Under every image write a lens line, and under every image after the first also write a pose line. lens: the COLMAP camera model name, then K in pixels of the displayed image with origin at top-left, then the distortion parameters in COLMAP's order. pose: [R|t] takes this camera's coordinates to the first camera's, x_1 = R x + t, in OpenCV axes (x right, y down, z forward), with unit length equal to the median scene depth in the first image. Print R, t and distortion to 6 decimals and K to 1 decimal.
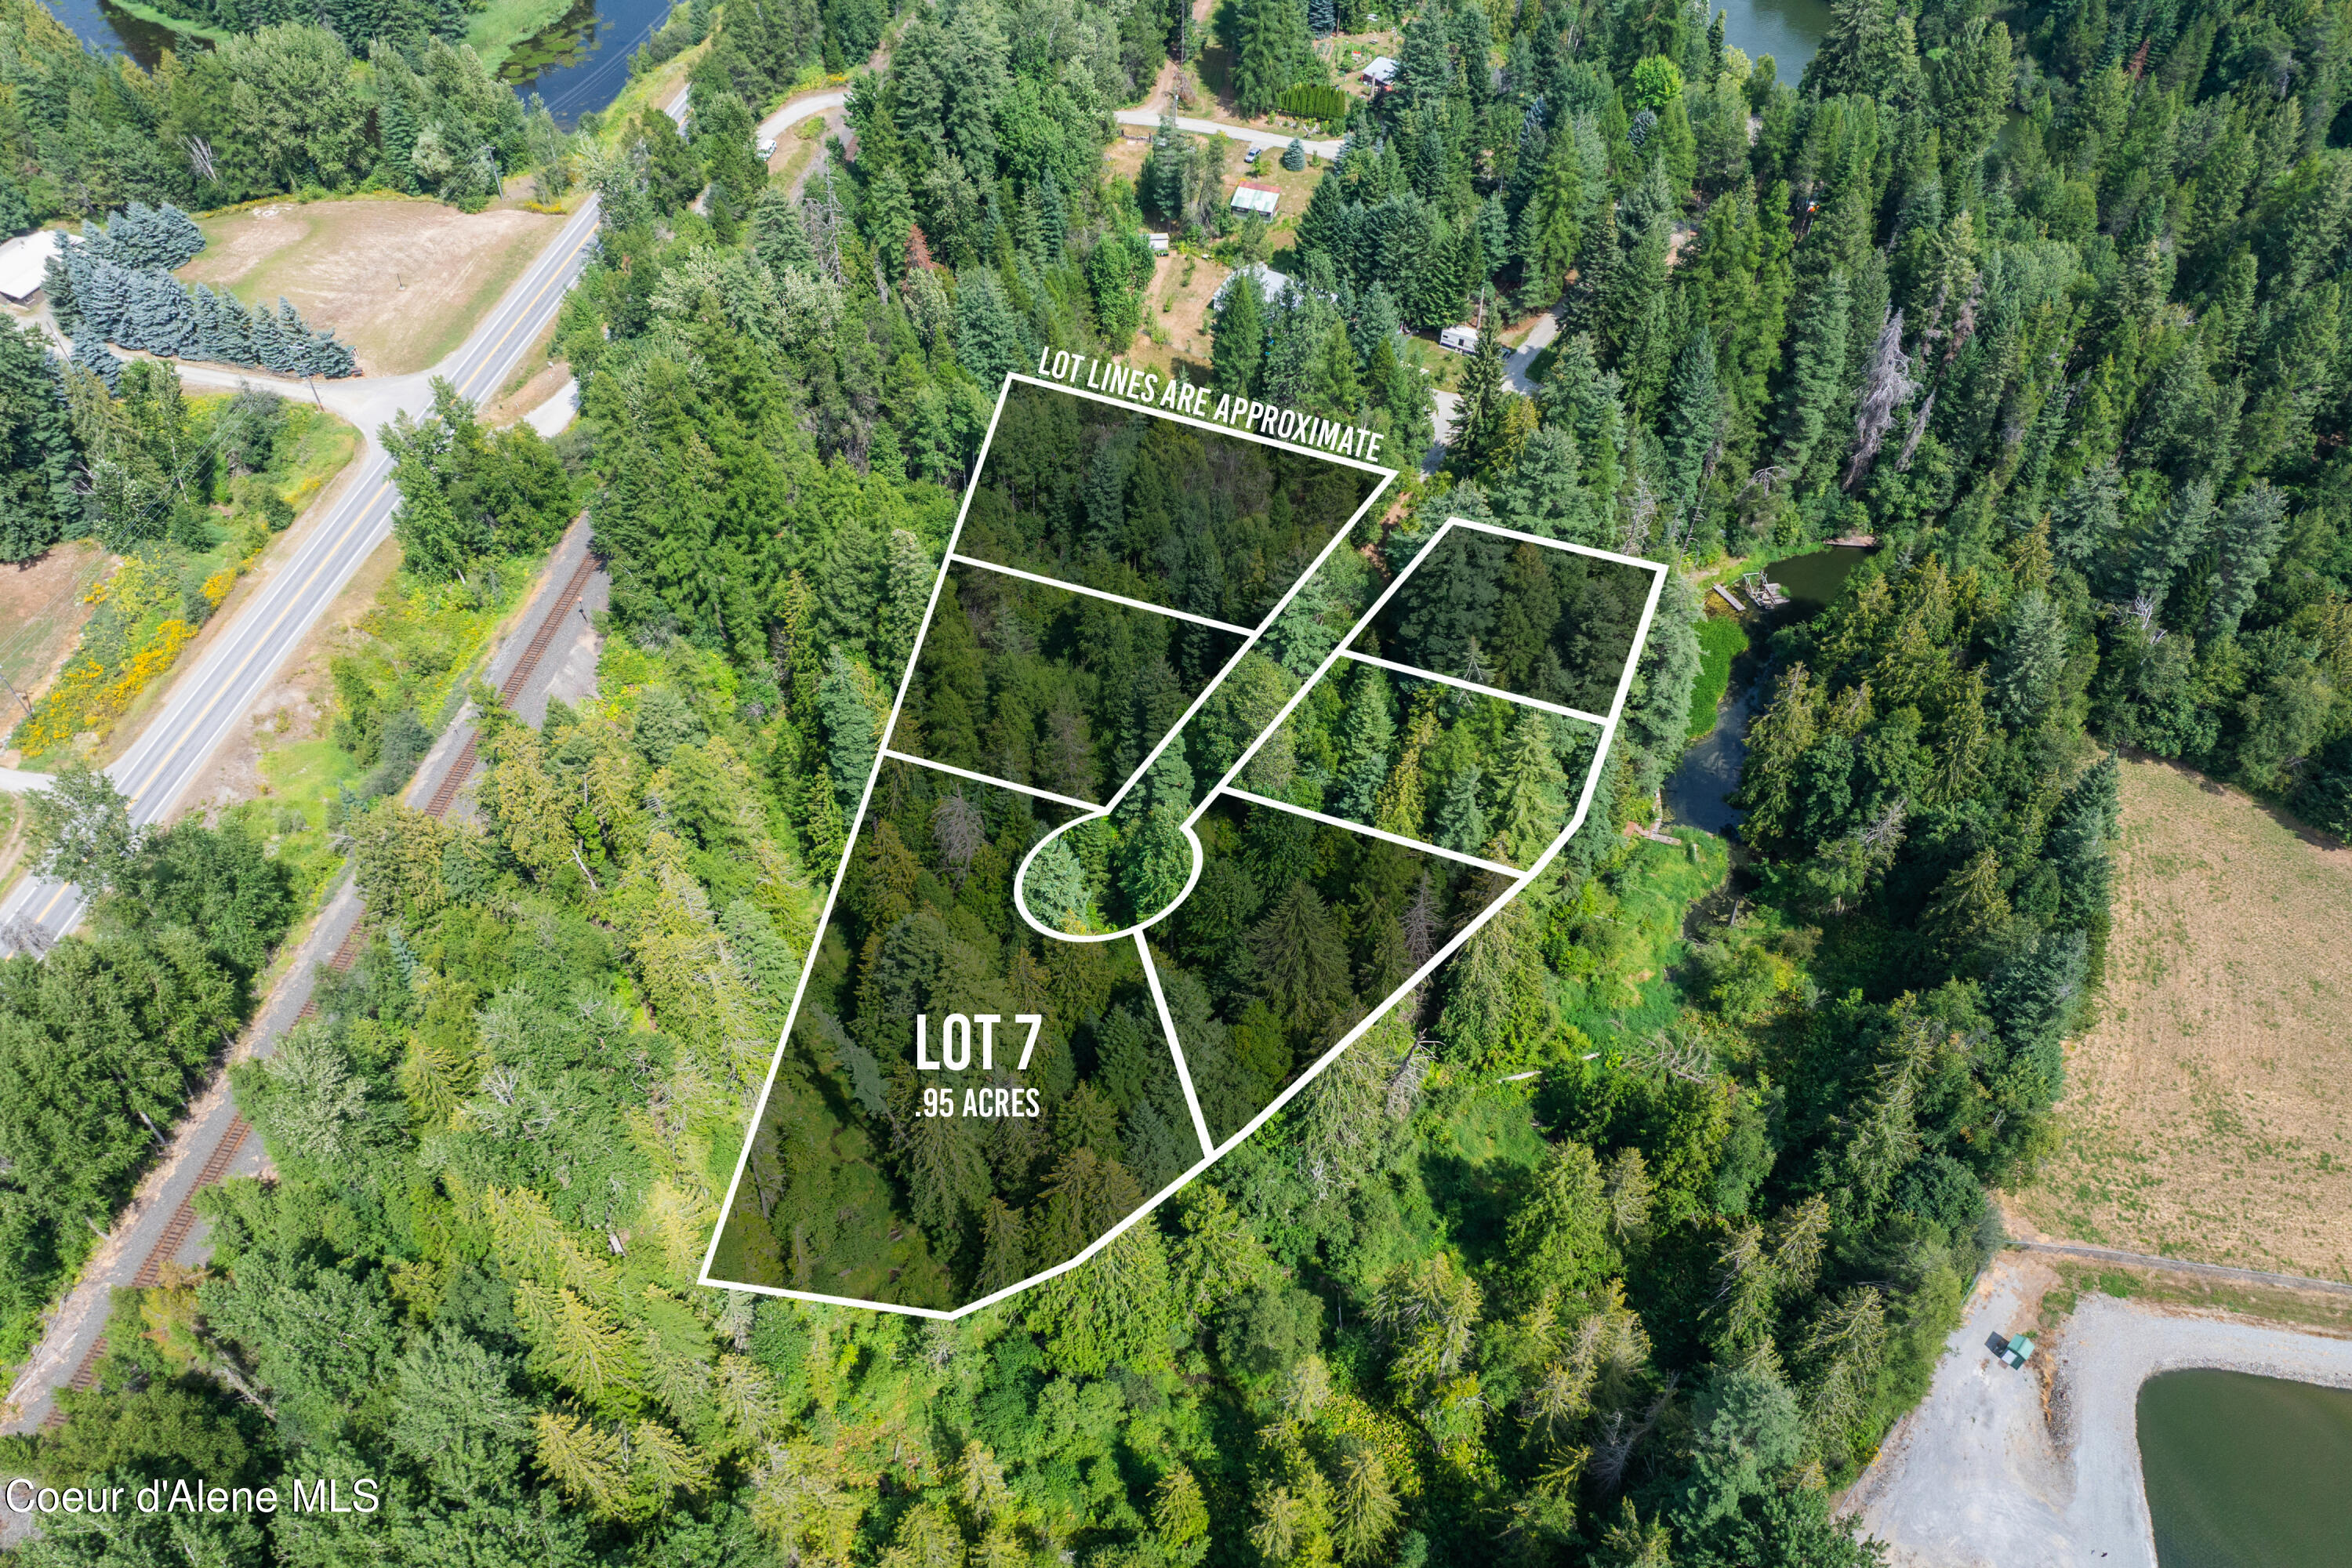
lens RADIAL K [[1694.8, 0, 1216.3], [0, 1694.8, 782.2], [0, 0, 1]] dist [-0.045518, 0.025255]
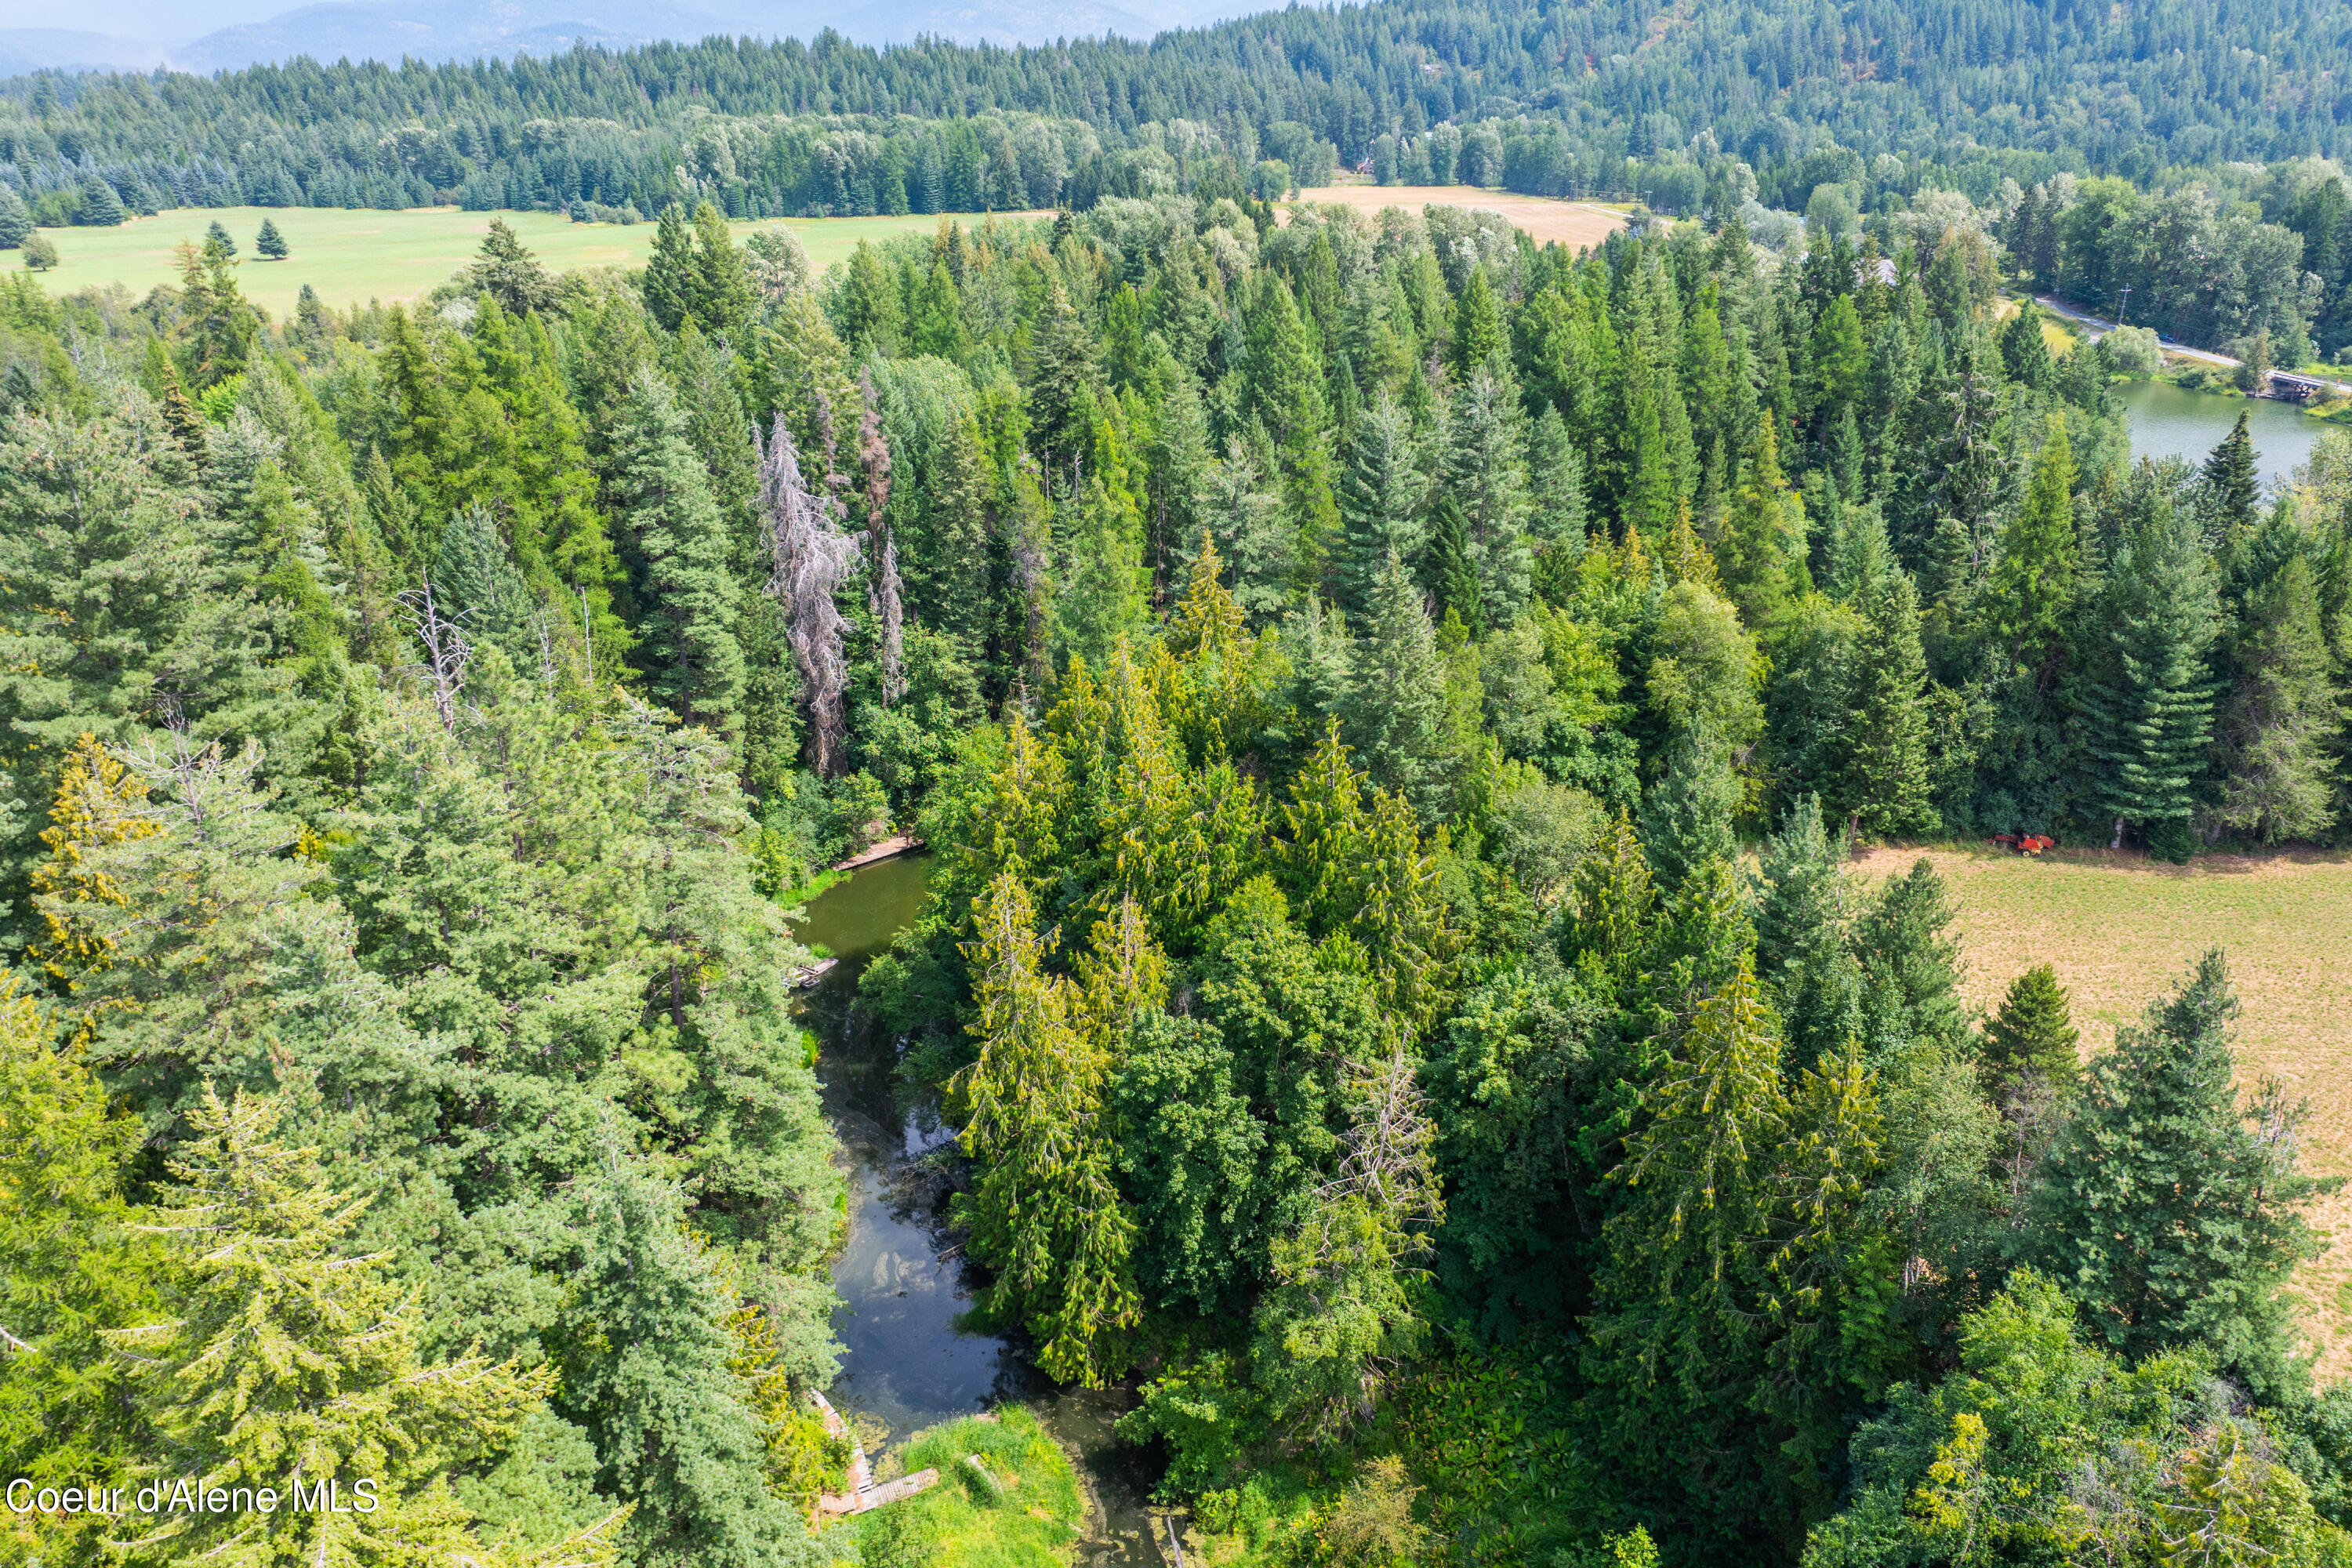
lens RADIAL K [[1665.7, 0, 1172.2], [0, 1665.7, 746.8], [0, 0, 1]] dist [-0.044260, 0.001541]
pose [[0.723505, -0.278562, 0.631620, 0.111605], [0.524838, 0.816323, -0.241168, 0.017363], [-0.448425, 0.505984, 0.736814, 0.557948]]
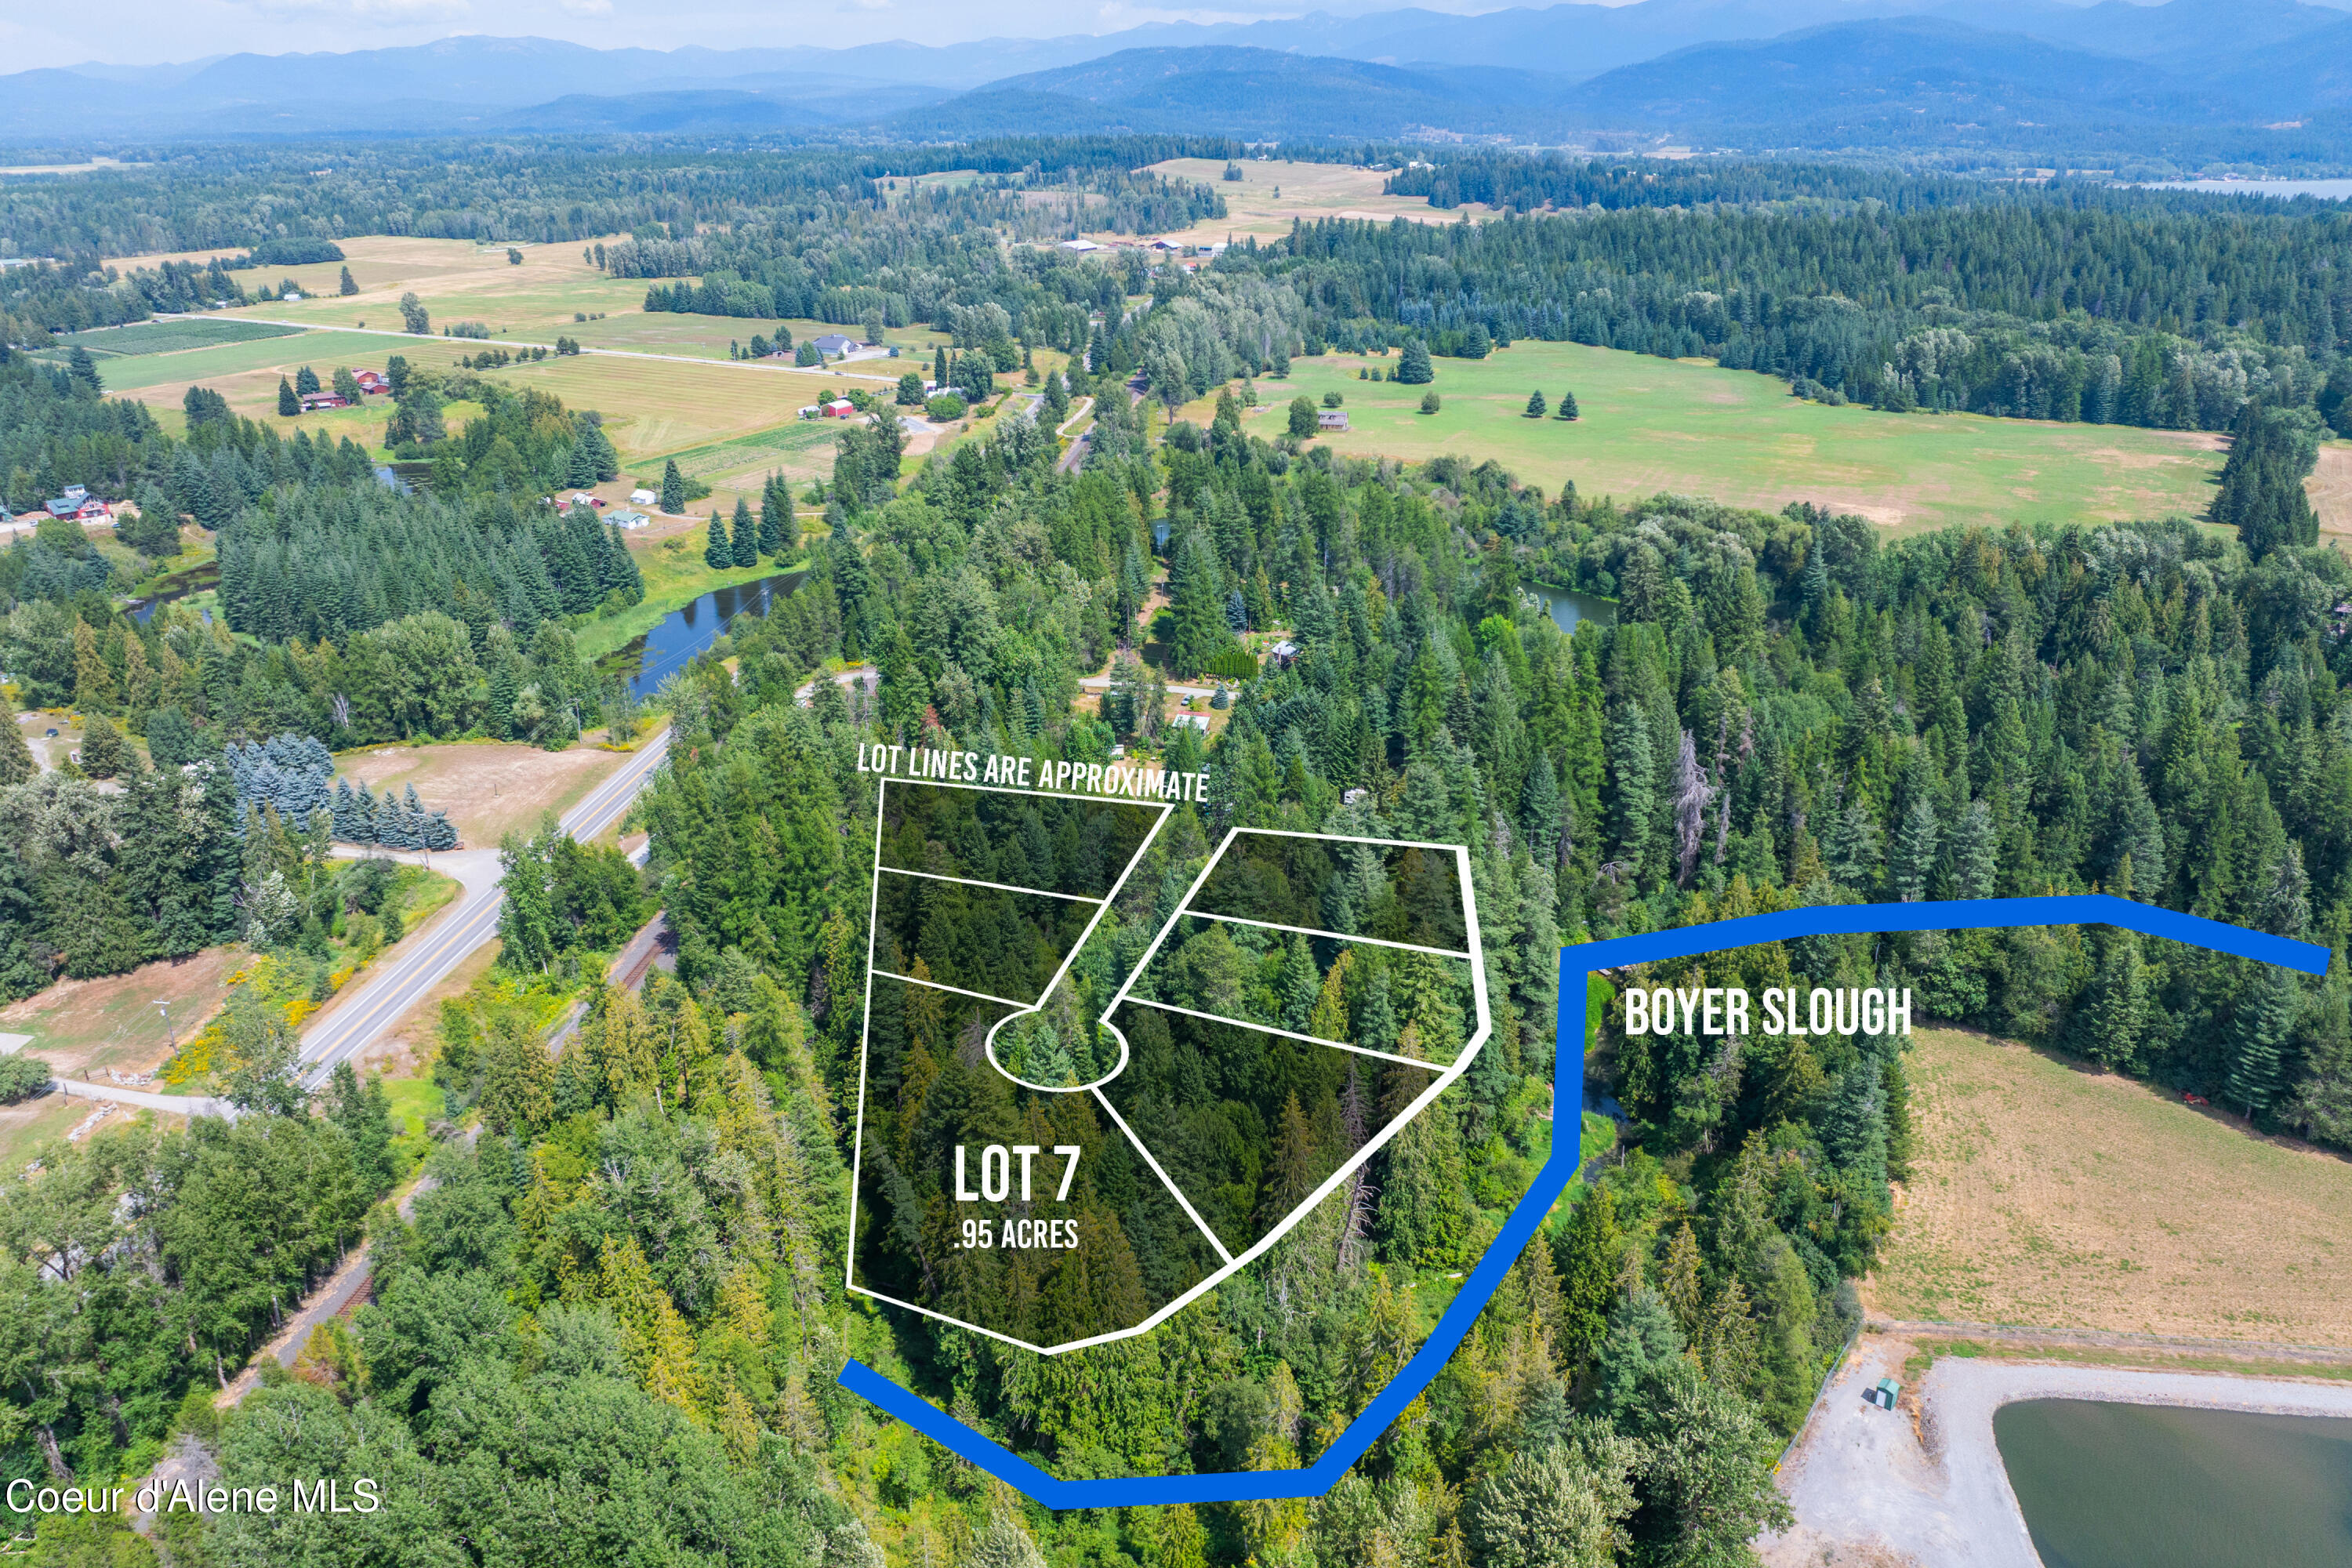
lens RADIAL K [[1708.7, 0, 1235.2], [0, 1708.7, 784.3], [0, 0, 1]] dist [0.004452, -0.065612]
pose [[0.997880, -0.036786, 0.053684, -0.017300], [0.056186, 0.903229, -0.425466, 0.289917], [-0.032838, 0.427580, 0.903381, -0.163989]]
